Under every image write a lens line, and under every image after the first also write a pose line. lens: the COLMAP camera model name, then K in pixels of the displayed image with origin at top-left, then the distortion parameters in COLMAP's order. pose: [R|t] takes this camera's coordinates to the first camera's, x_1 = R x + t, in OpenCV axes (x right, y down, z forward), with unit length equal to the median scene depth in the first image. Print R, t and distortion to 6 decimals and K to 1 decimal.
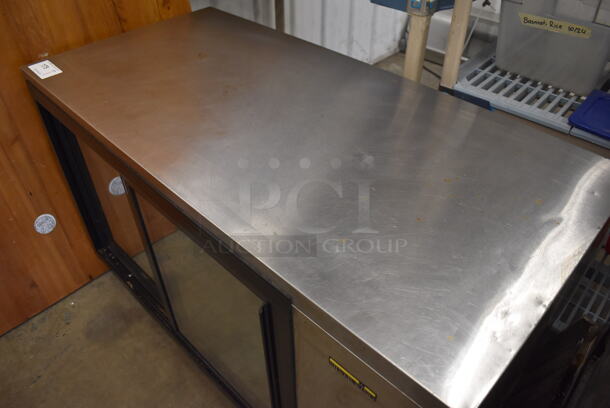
lens RADIAL K [[474.3, 0, 303.3], [0, 474.3, 193.2], [0, 0, 1]] dist [-0.085408, 0.001849]
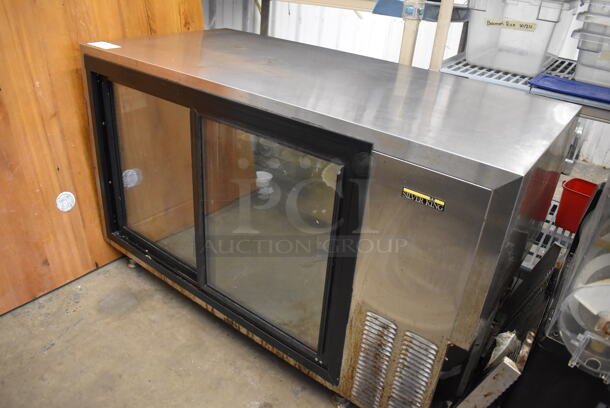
lens RADIAL K [[474.3, 0, 303.3], [0, 474.3, 193.2], [0, 0, 1]] dist [-0.085408, 0.001849]
pose [[0.988323, 0.016964, 0.151429, -0.185862], [0.015743, 0.977097, -0.212209, 0.282495], [-0.151560, 0.212115, 0.965420, -0.106361]]
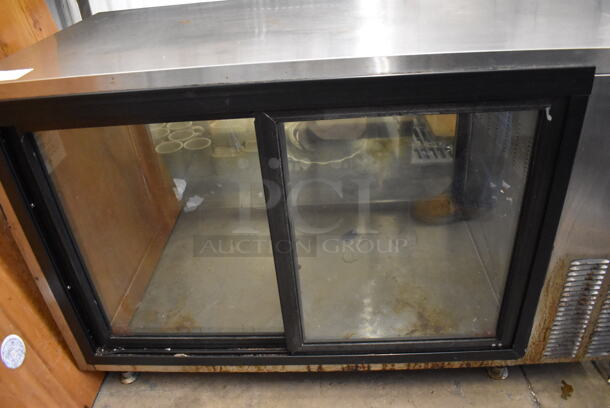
lens RADIAL K [[474.3, 0, 303.3], [0, 474.3, 193.2], [0, 0, 1]] dist [-0.085408, 0.001849]
pose [[0.739854, -0.386842, 0.550426, -0.526668], [0.476953, 0.878612, -0.023602, 0.080678], [-0.474480, 0.279990, 0.834550, 0.234101]]
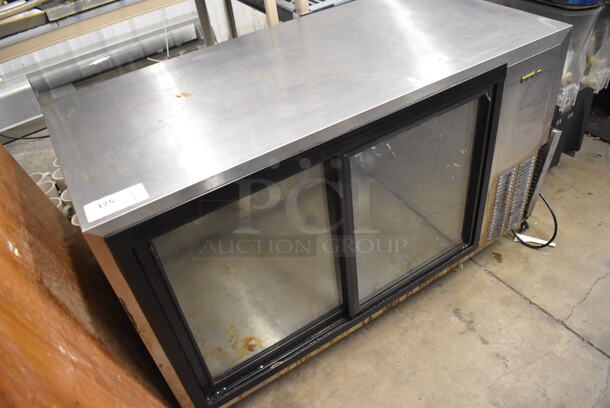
lens RADIAL K [[474.3, 0, 303.3], [0, 474.3, 193.2], [0, 0, 1]] dist [-0.085408, 0.001849]
pose [[0.240174, -0.615529, 0.750627, -0.805153], [0.701068, 0.644833, 0.304459, -0.233912], [-0.671432, 0.453117, 0.586399, 0.313167]]
